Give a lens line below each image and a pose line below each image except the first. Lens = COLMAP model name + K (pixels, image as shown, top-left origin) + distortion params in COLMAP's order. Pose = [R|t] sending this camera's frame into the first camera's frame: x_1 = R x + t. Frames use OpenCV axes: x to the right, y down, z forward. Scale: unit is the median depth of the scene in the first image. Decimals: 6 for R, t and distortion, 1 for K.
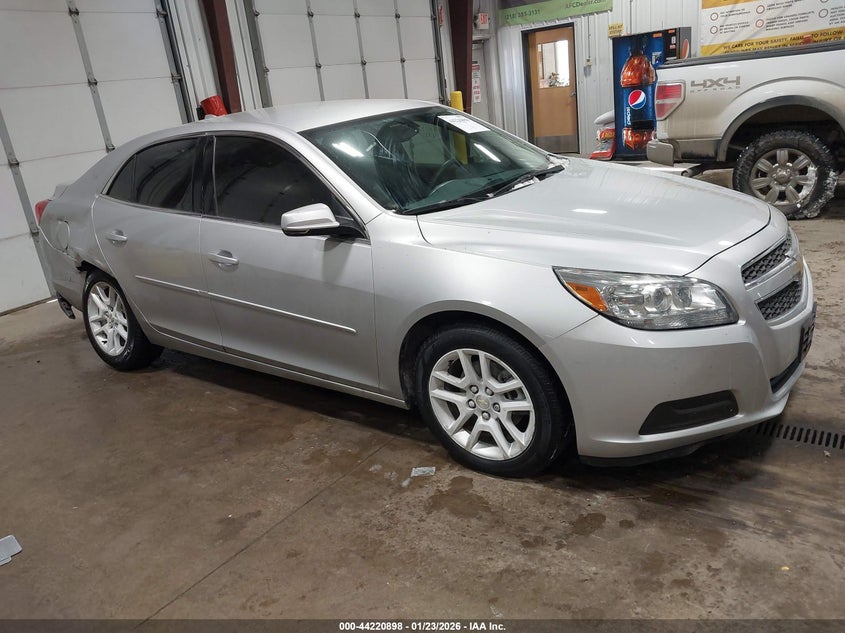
lens RADIAL K [[638.9, 0, 422.1], [0, 638.9, 312.9], [0, 0, 1]] dist [-0.011692, 0.006715]
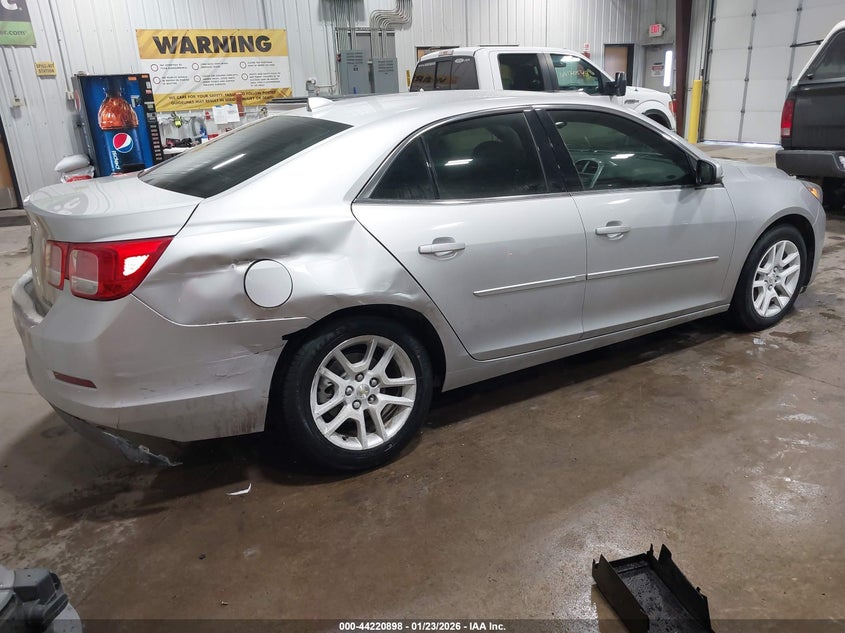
lens RADIAL K [[638.9, 0, 422.6], [0, 638.9, 319.2], [0, 0, 1]] dist [-0.011692, 0.006715]
pose [[0.408542, -0.214062, 0.887283, -0.395262], [0.299404, 0.949751, 0.091274, -0.038656], [-0.862236, 0.228367, 0.452104, 0.253082]]
